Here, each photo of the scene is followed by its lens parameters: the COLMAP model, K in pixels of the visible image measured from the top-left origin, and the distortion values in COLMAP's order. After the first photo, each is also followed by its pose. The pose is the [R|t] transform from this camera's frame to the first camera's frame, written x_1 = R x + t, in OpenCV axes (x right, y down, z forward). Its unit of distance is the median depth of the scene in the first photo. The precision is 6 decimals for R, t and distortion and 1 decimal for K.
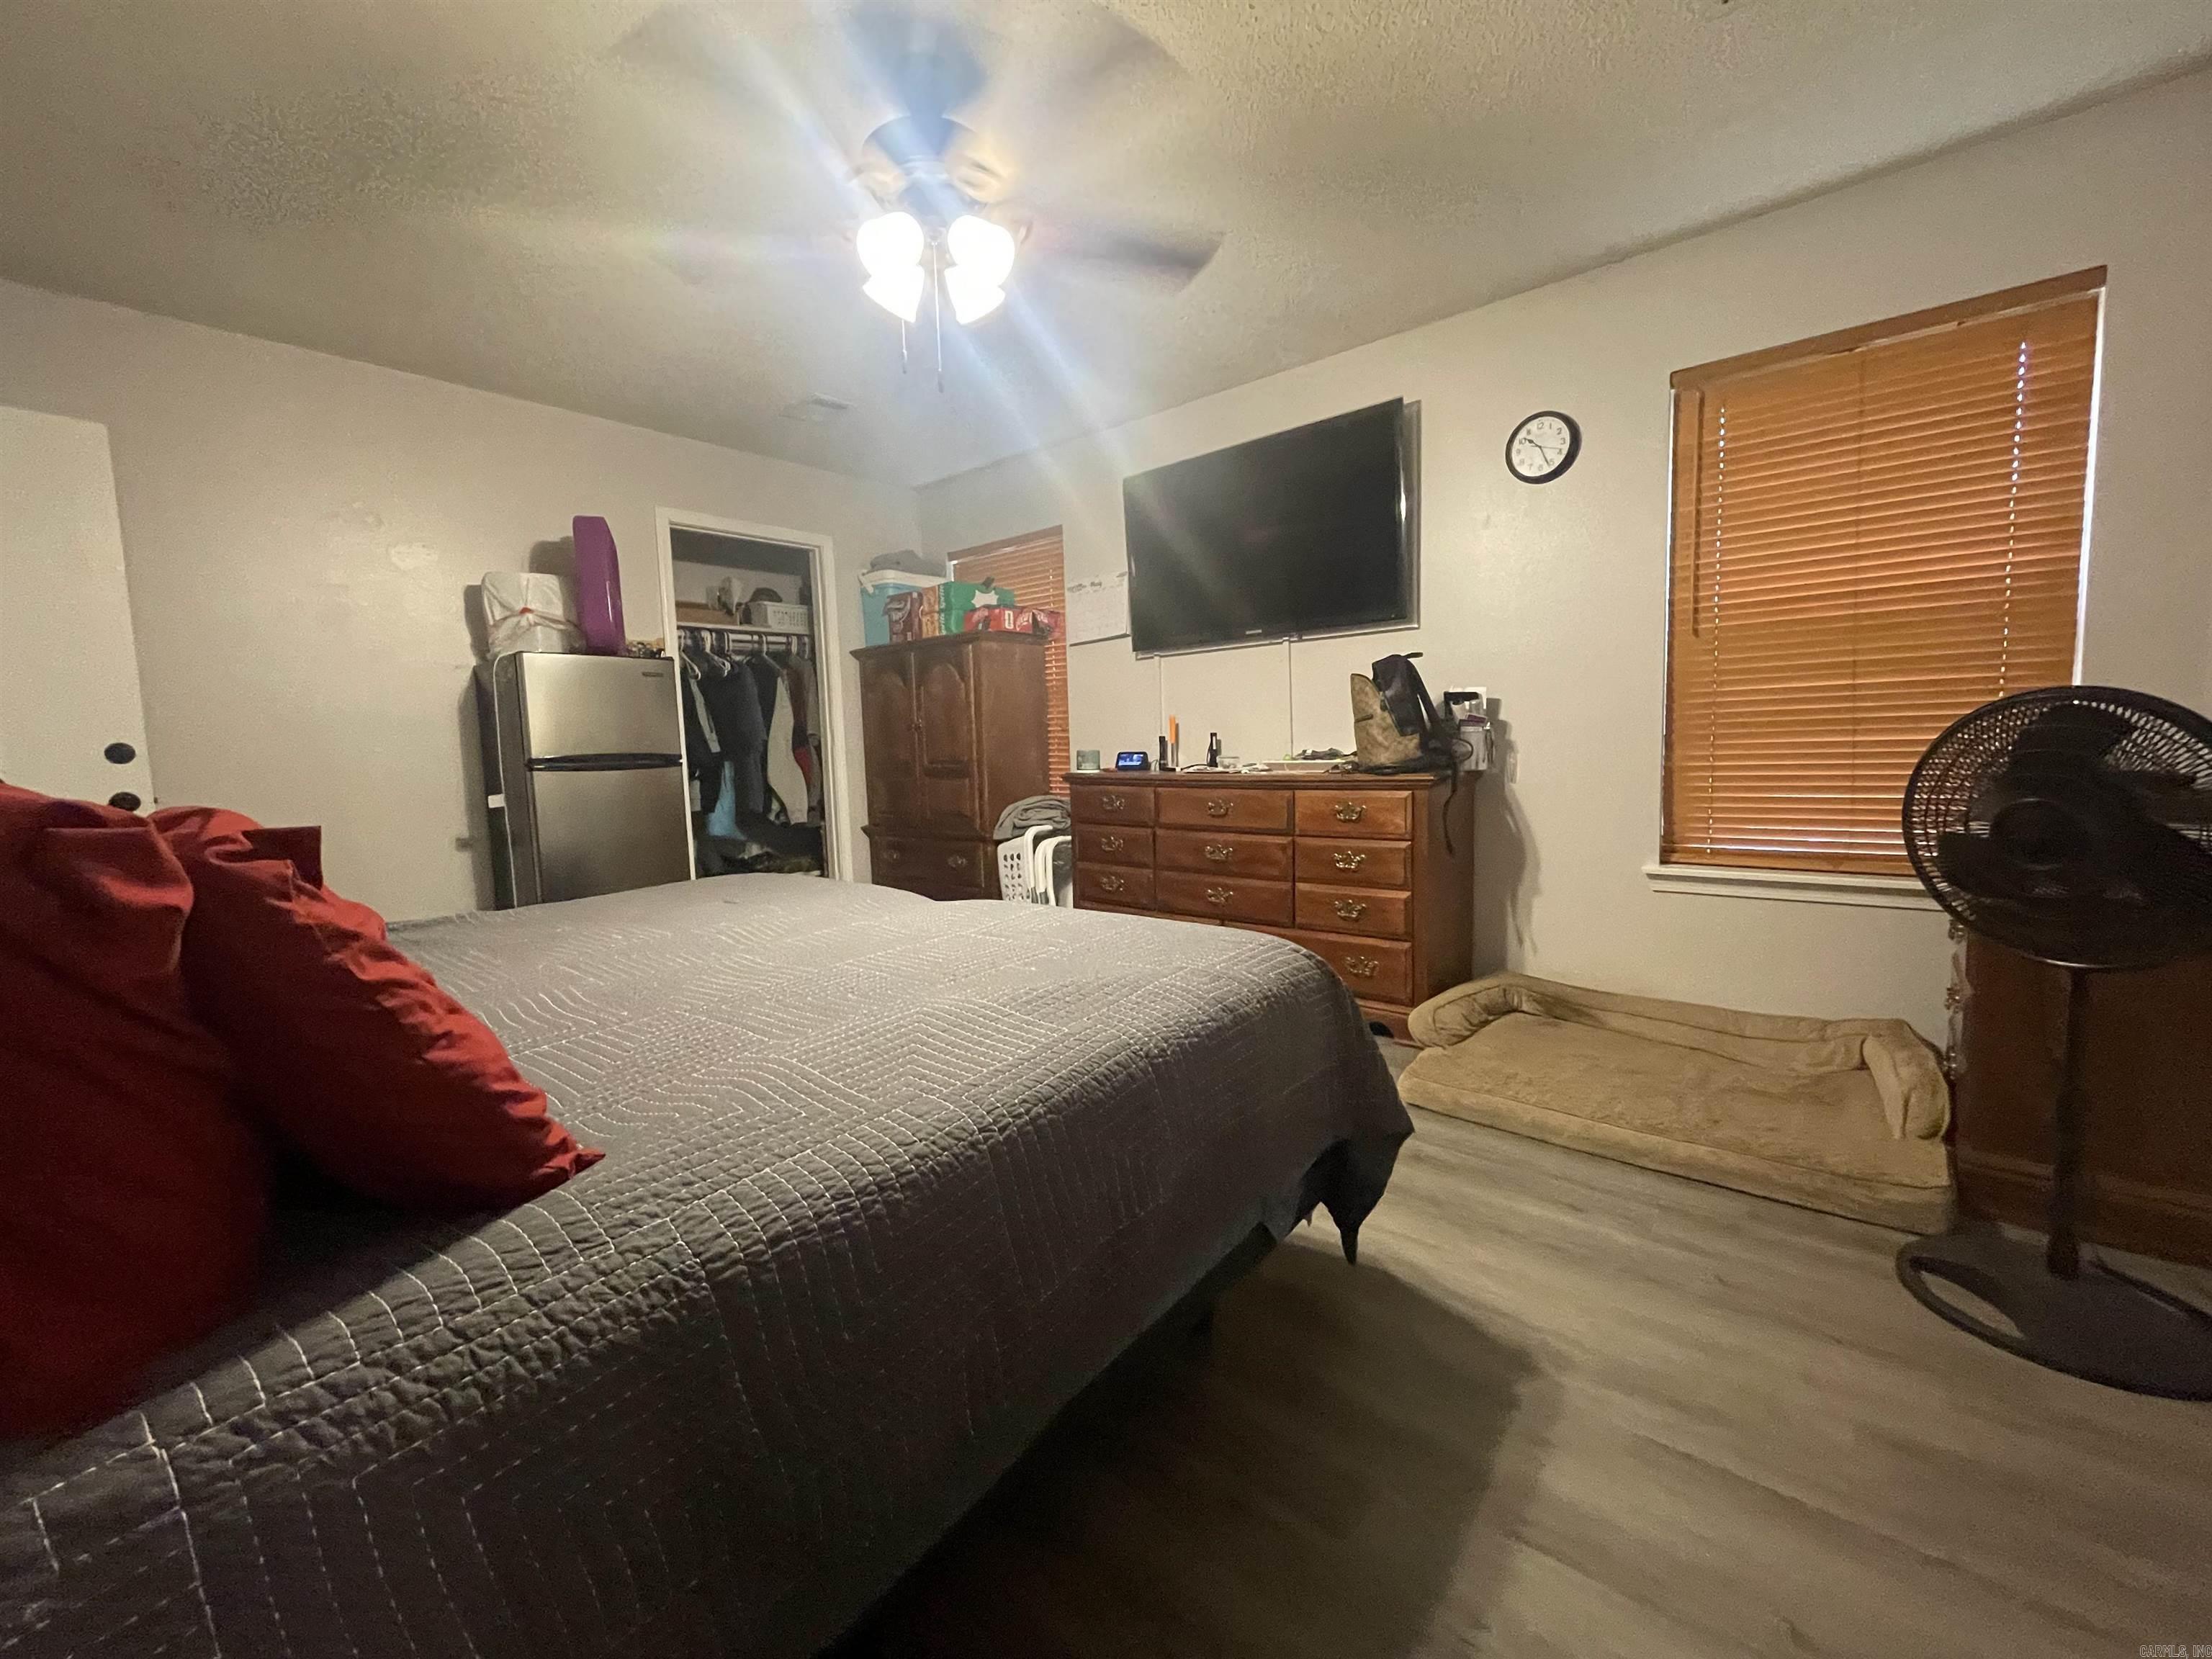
lens RADIAL K [[900.7, 0, 1106.1], [0, 900.7, 821.2], [0, 0, 1]] dist [-0.002107, -0.000339]
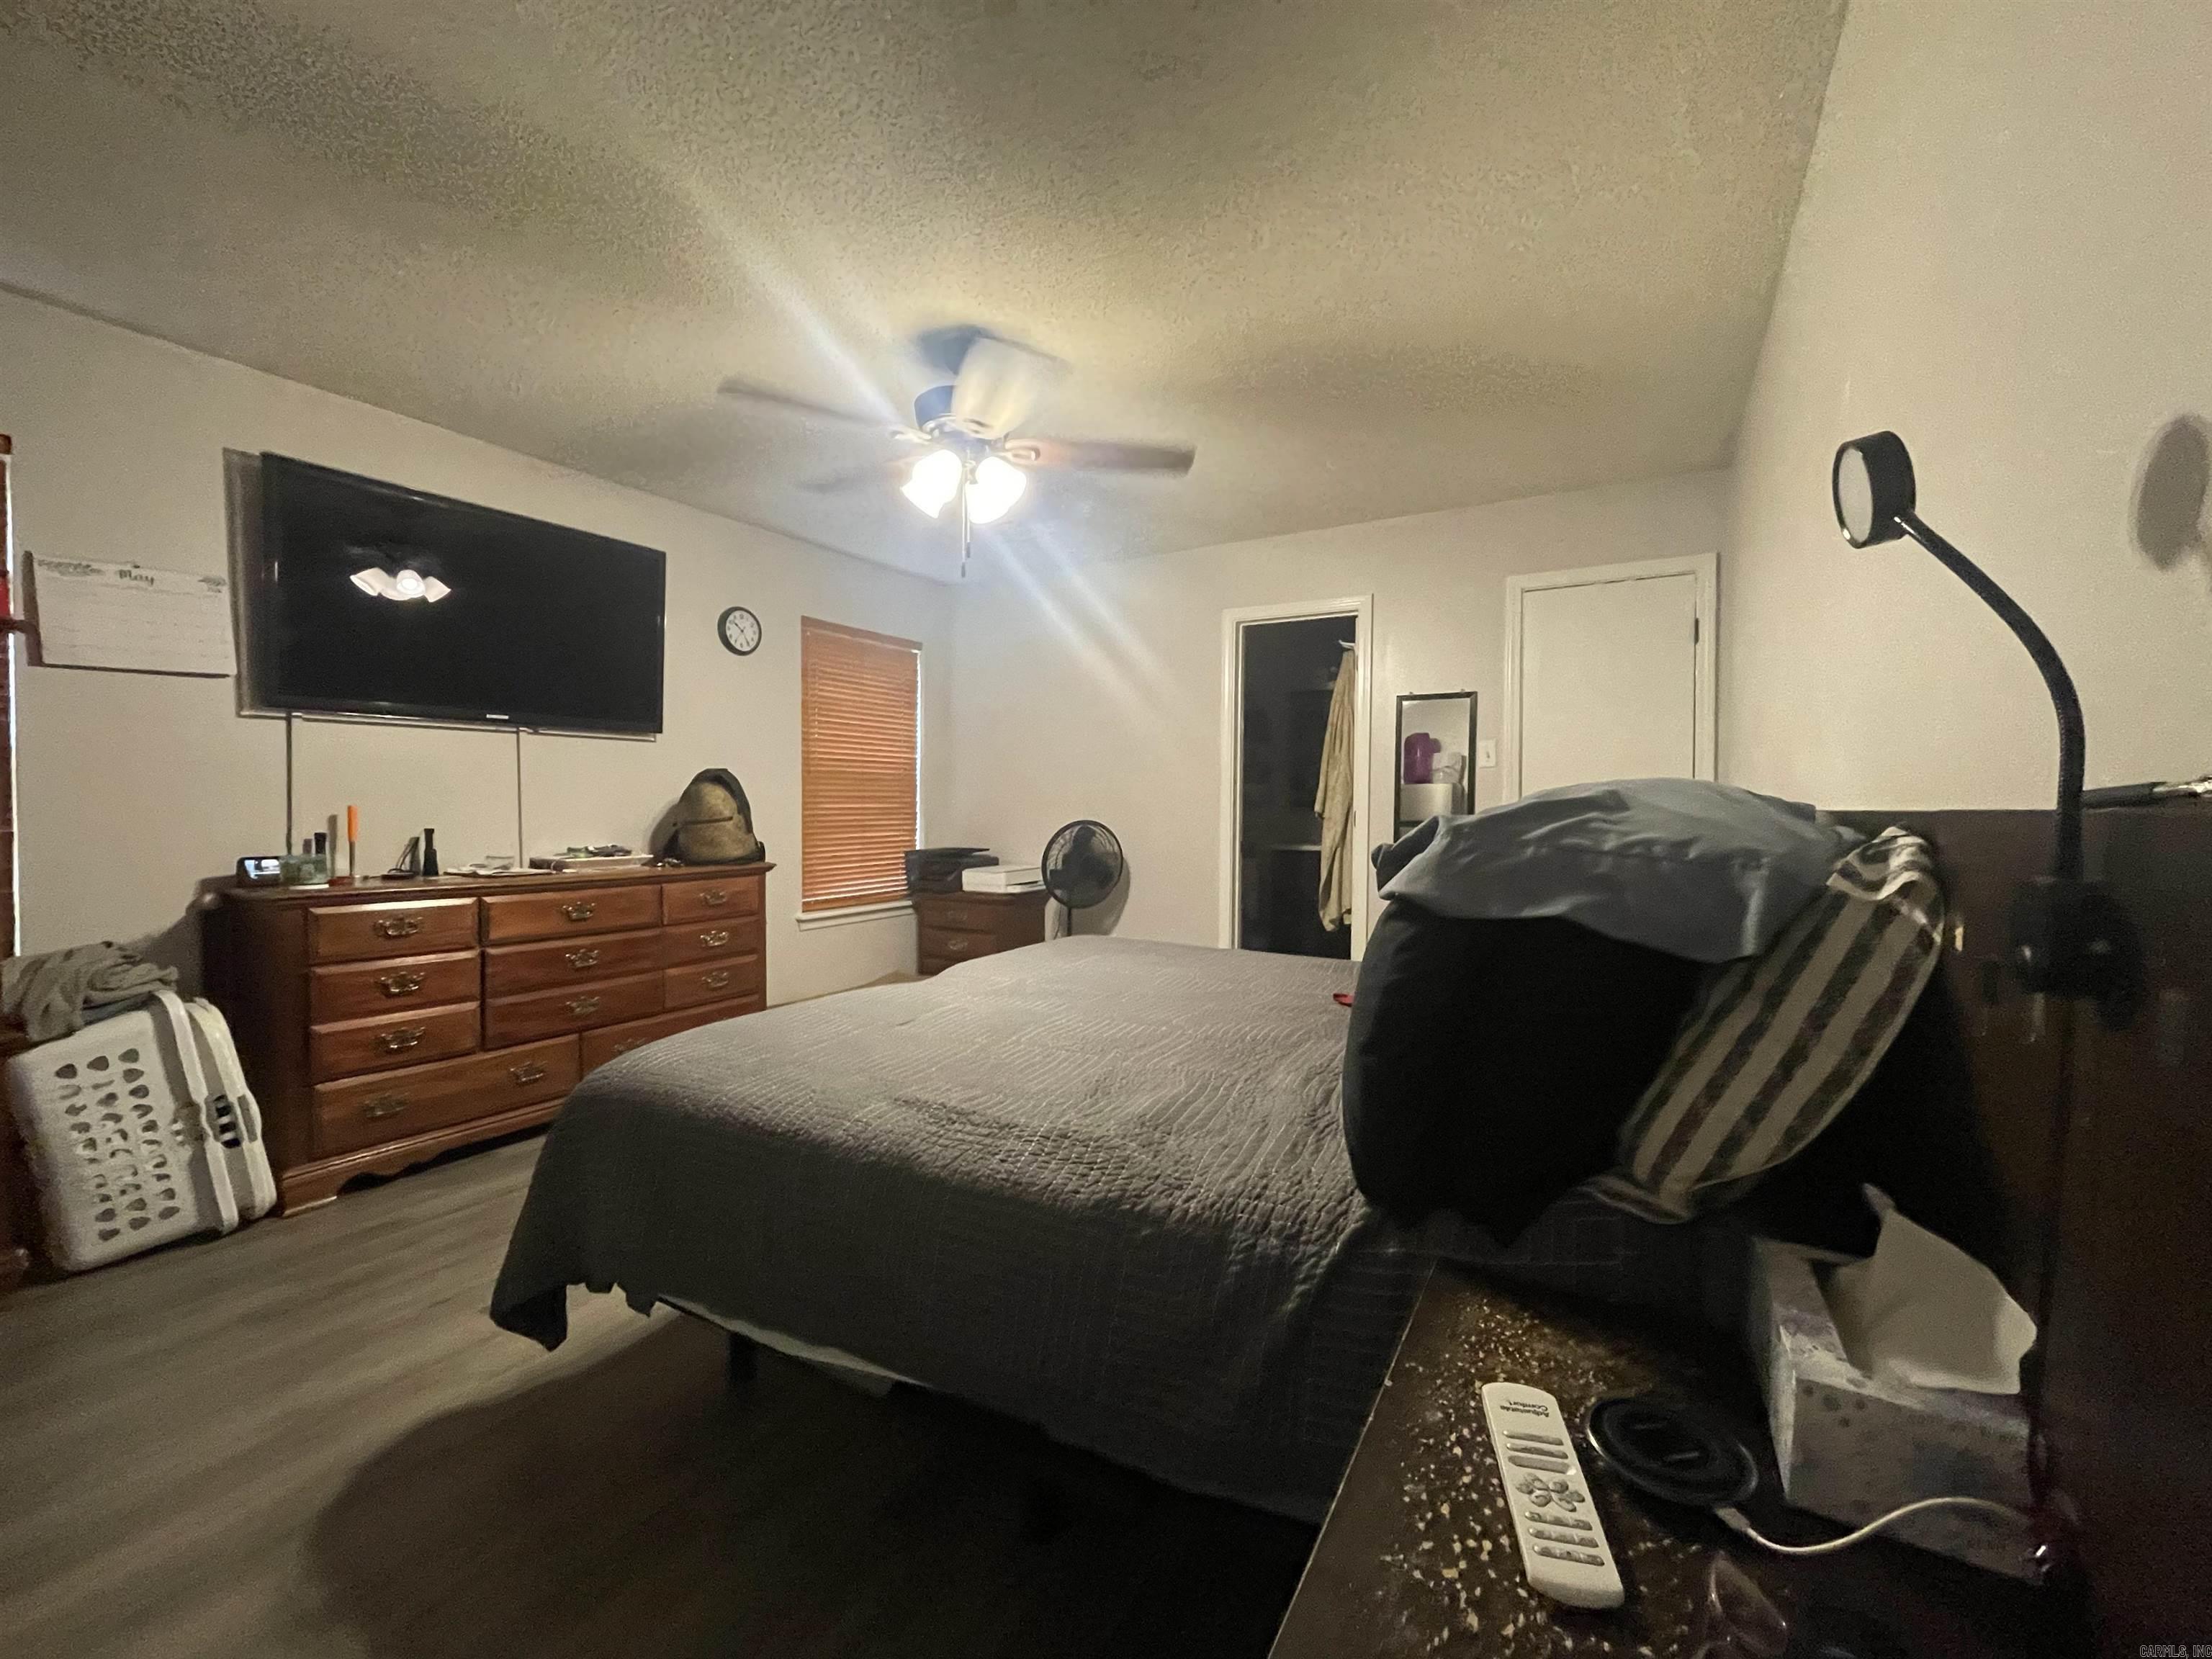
lens RADIAL K [[900.7, 0, 1106.1], [0, 900.7, 821.2], [0, 0, 1]] dist [-0.002107, -0.000339]
pose [[-0.180769, 0.010505, 0.983469, -0.955390], [0.087125, 0.996183, 0.005373, -0.068933], [-0.979659, 0.086656, -0.180994, 0.676534]]
